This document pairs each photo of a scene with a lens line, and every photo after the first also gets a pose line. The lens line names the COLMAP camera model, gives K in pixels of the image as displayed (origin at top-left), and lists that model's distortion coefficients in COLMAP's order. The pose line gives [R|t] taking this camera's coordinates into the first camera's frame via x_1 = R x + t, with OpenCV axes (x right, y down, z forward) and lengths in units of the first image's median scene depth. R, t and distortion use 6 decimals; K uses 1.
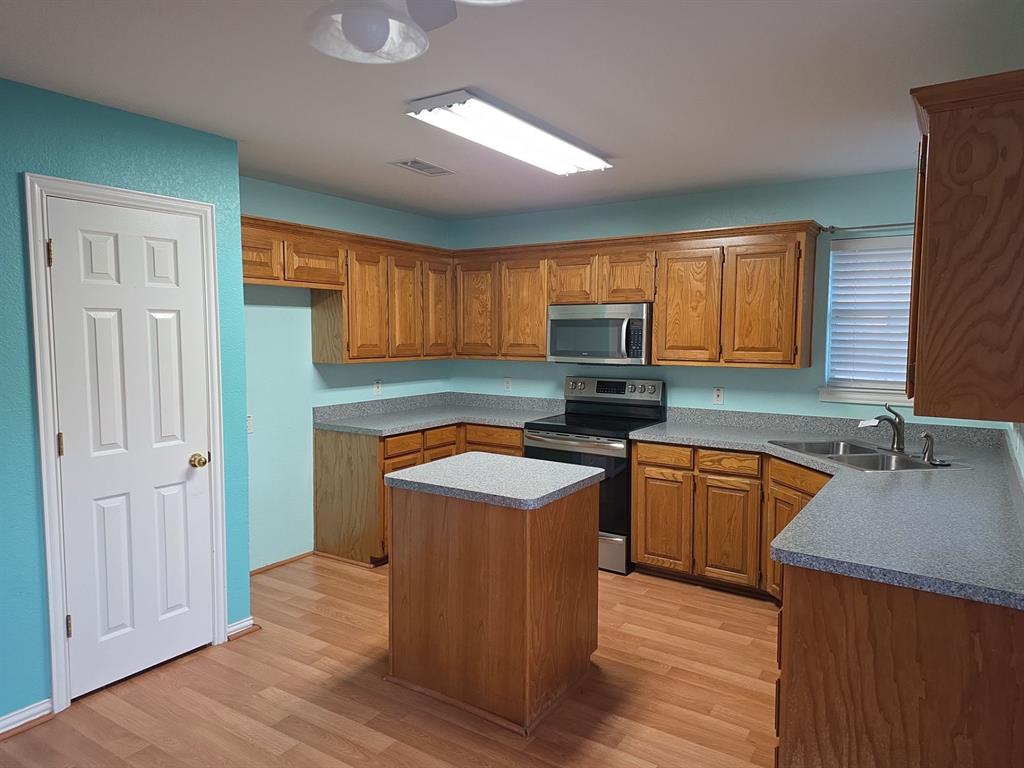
lens RADIAL K [[674.2, 0, 524.0], [0, 674.2, 381.3], [0, 0, 1]] dist [0.085386, -0.065765]
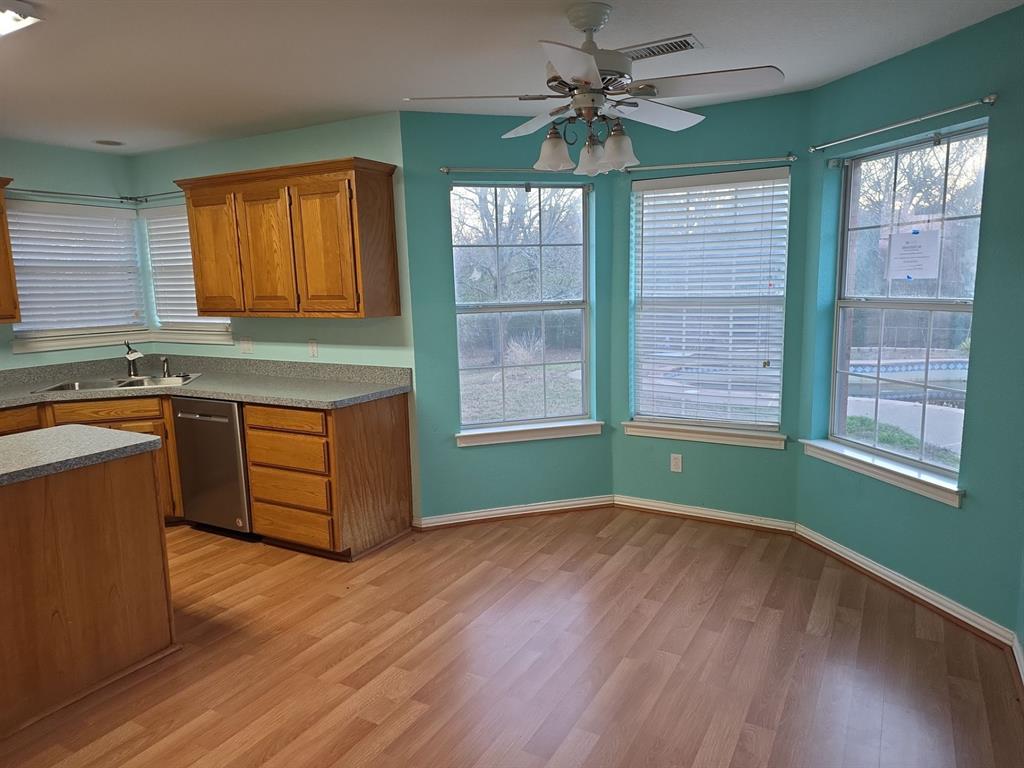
lens RADIAL K [[674.2, 0, 517.1], [0, 674.2, 384.4], [0, 0, 1]] dist [0.085386, -0.065765]
pose [[-0.054623, -0.154600, 0.986466, -0.851249], [0.104825, 0.981594, 0.159641, -0.017985], [-0.992989, 0.112126, -0.037412, 0.365621]]
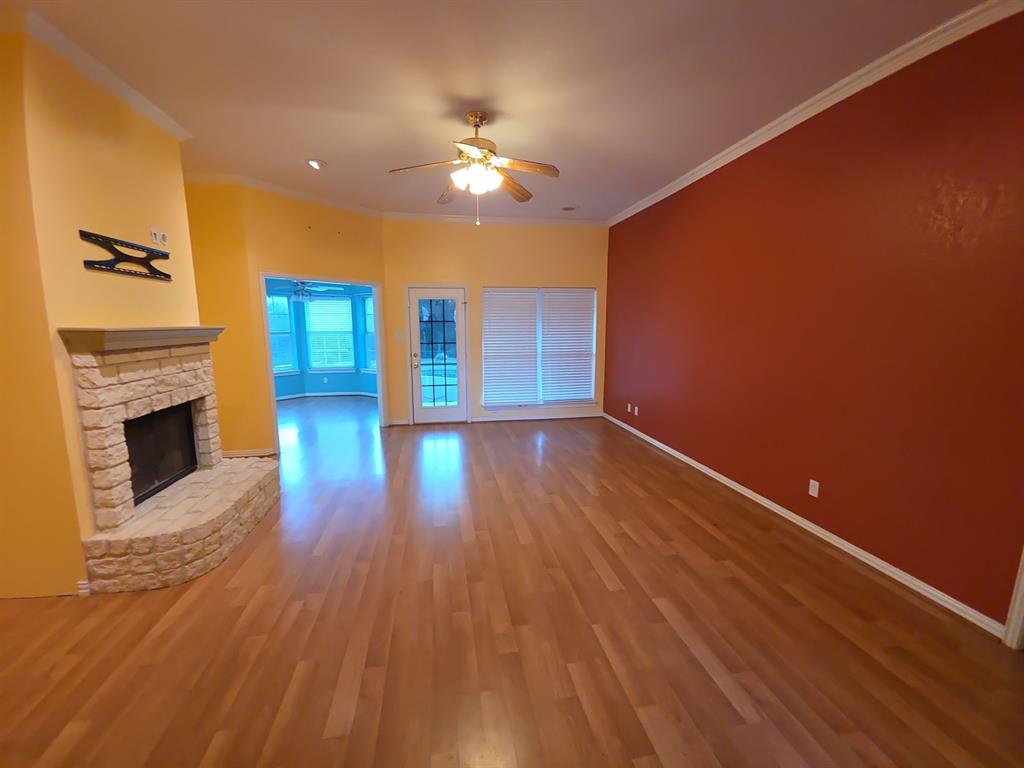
lens RADIAL K [[418.7, 0, 509.2], [0, 418.7, 387.3], [0, 0, 1]] dist [0.013752, -0.006426]
pose [[-0.679351, -0.112807, 0.725091, -2.423440], [0.059542, 0.976381, 0.207687, -0.080652], [-0.731394, 0.184266, -0.656589, 0.965507]]
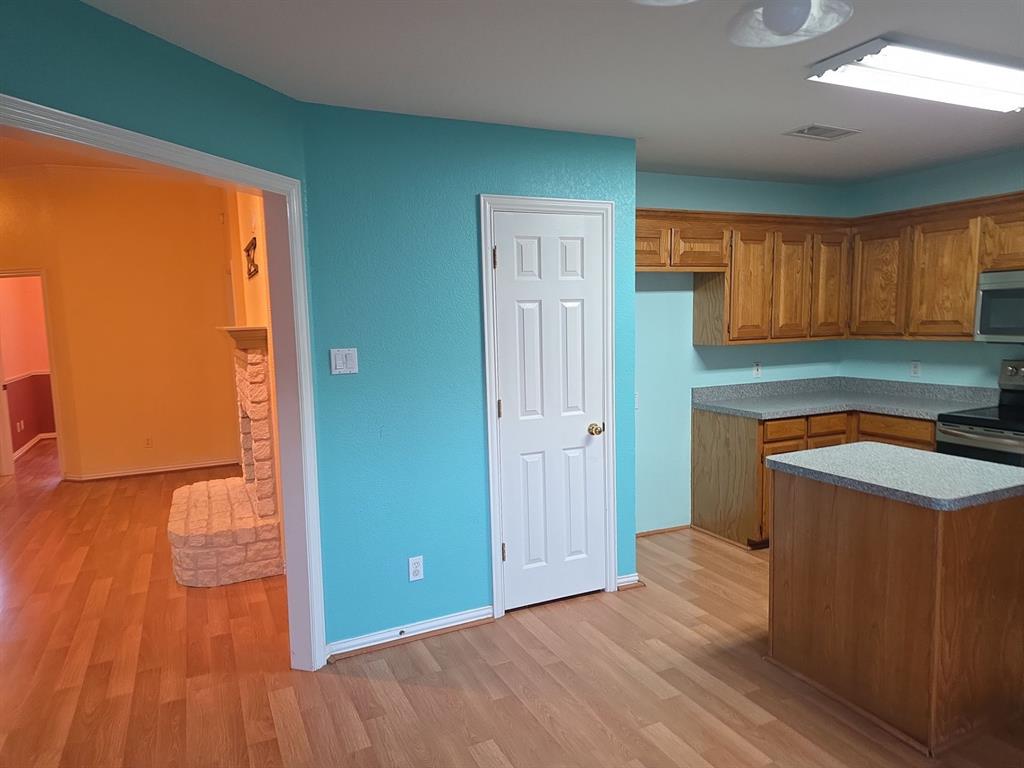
lens RADIAL K [[674.2, 0, 513.9], [0, 674.2, 393.5], [0, 0, 1]] dist [0.085386, -0.065765]
pose [[0.852650, 0.035067, -0.521305, -0.004348], [-0.013484, 0.998890, 0.045139, 0.005708], [0.522309, -0.031458, 0.852176, -0.033950]]
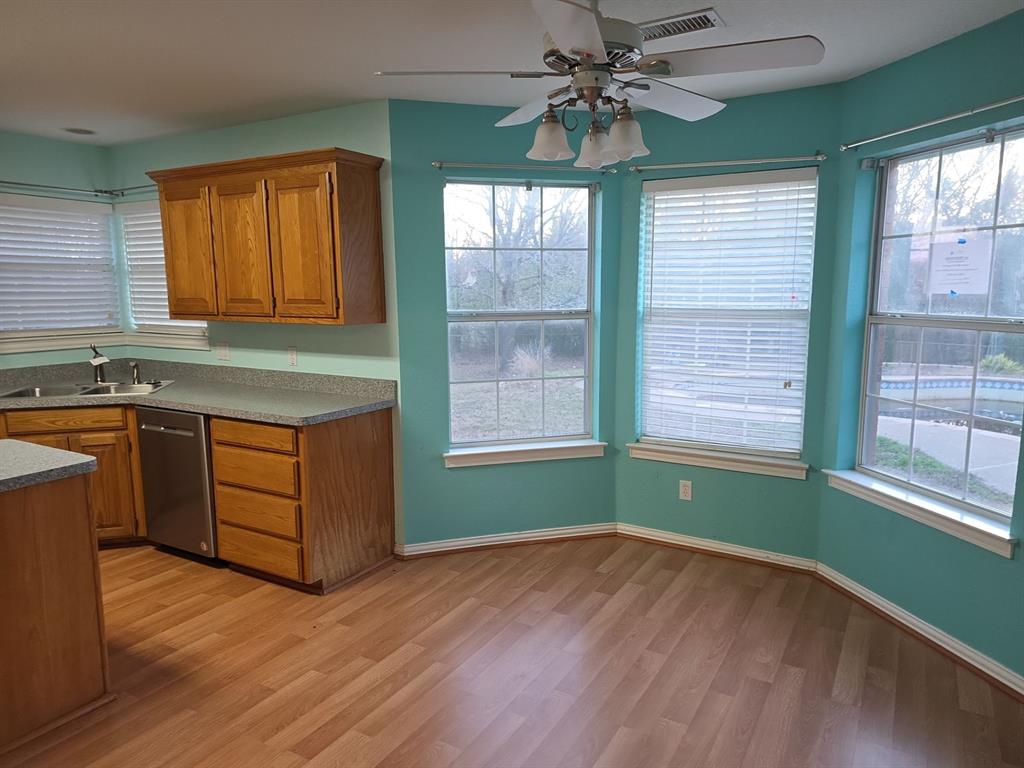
lens RADIAL K [[674.2, 0, 518.1], [0, 674.2, 386.0], [0, 0, 1]] dist [0.085386, -0.065765]
pose [[-0.039582, -0.148772, 0.988079, -0.741630], [0.086196, 0.984659, 0.151711, -0.015279], [-0.995492, 0.091174, -0.026151, 0.336061]]
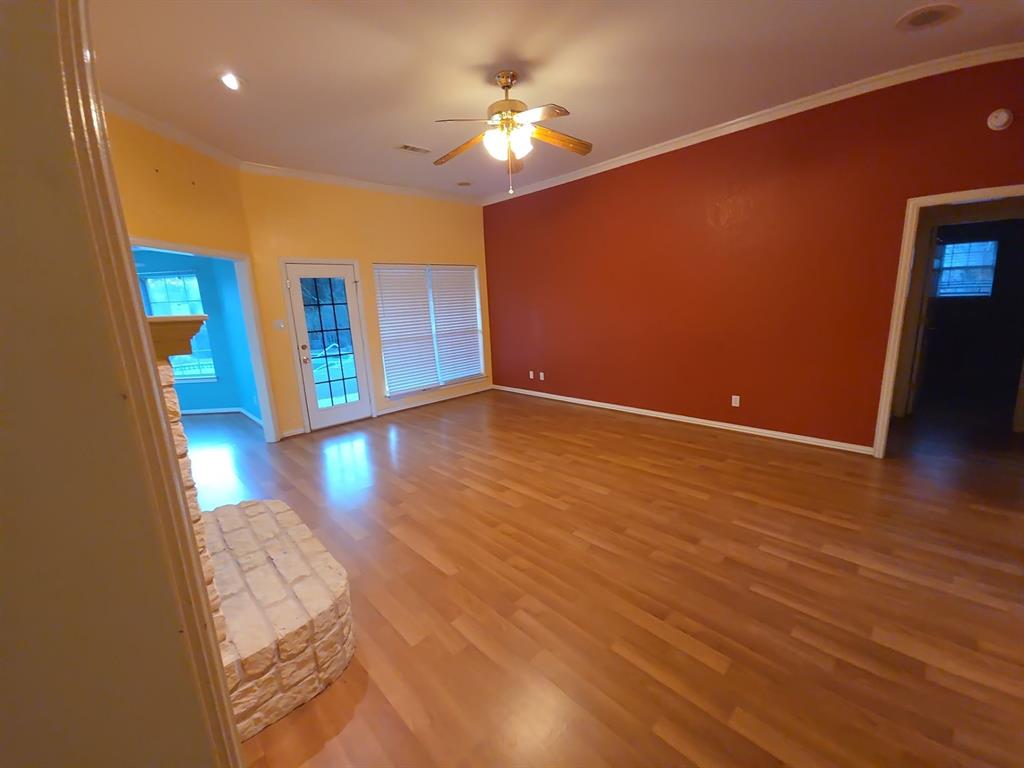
lens RADIAL K [[418.7, 0, 509.4], [0, 418.7, 387.1], [0, 0, 1]] dist [0.013752, -0.006426]
pose [[-0.972722, -0.003180, 0.231953, -1.819841], [0.063846, 0.957619, 0.280874, -0.100204], [-0.223016, 0.288021, -0.931294, 1.326352]]
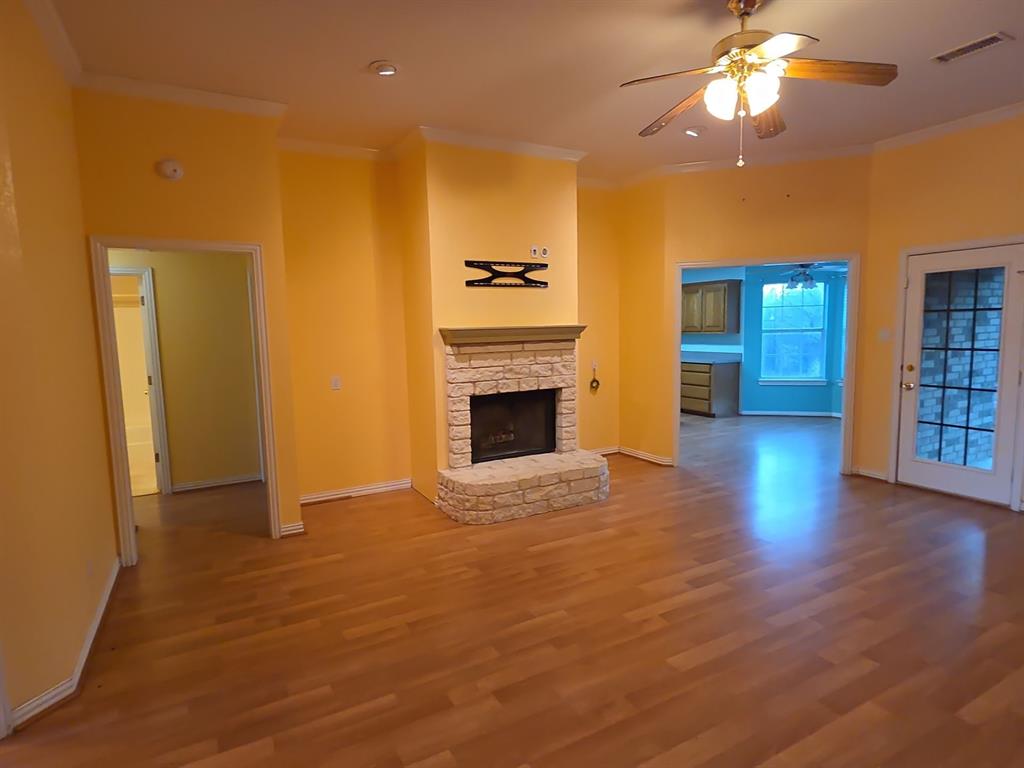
lens RADIAL K [[552.8, 0, 507.6], [0, 552.8, 386.1], [0, 0, 1]] dist [0.007623, -0.002386]
pose [[0.479600, -0.108456, 0.870759, -2.557628], [0.095257, 0.992903, 0.071203, -0.012115], [-0.872302, 0.048797, 0.486527, 0.198744]]
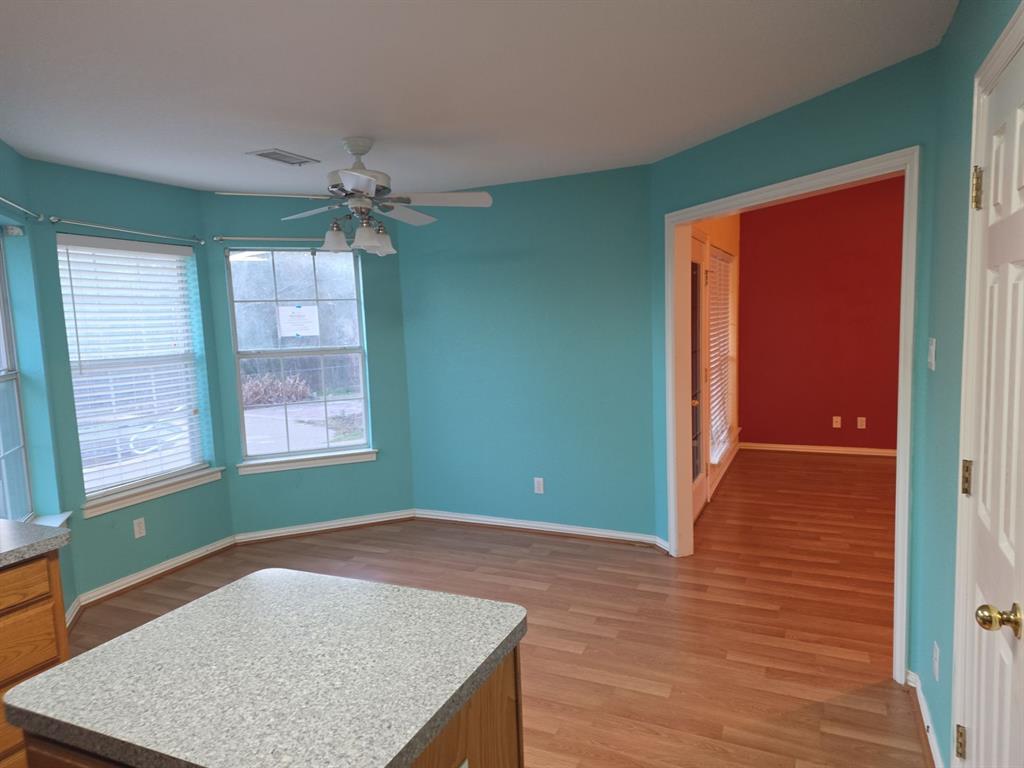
lens RADIAL K [[674.2, 0, 514.8], [0, 674.2, 386.8], [0, 0, 1]] dist [0.085386, -0.065765]
pose [[-0.989053, 0.046089, -0.140179, -0.121242], [0.019404, 0.982345, 0.186070, -0.114356], [0.146280, 0.181313, -0.972485, 1.344182]]
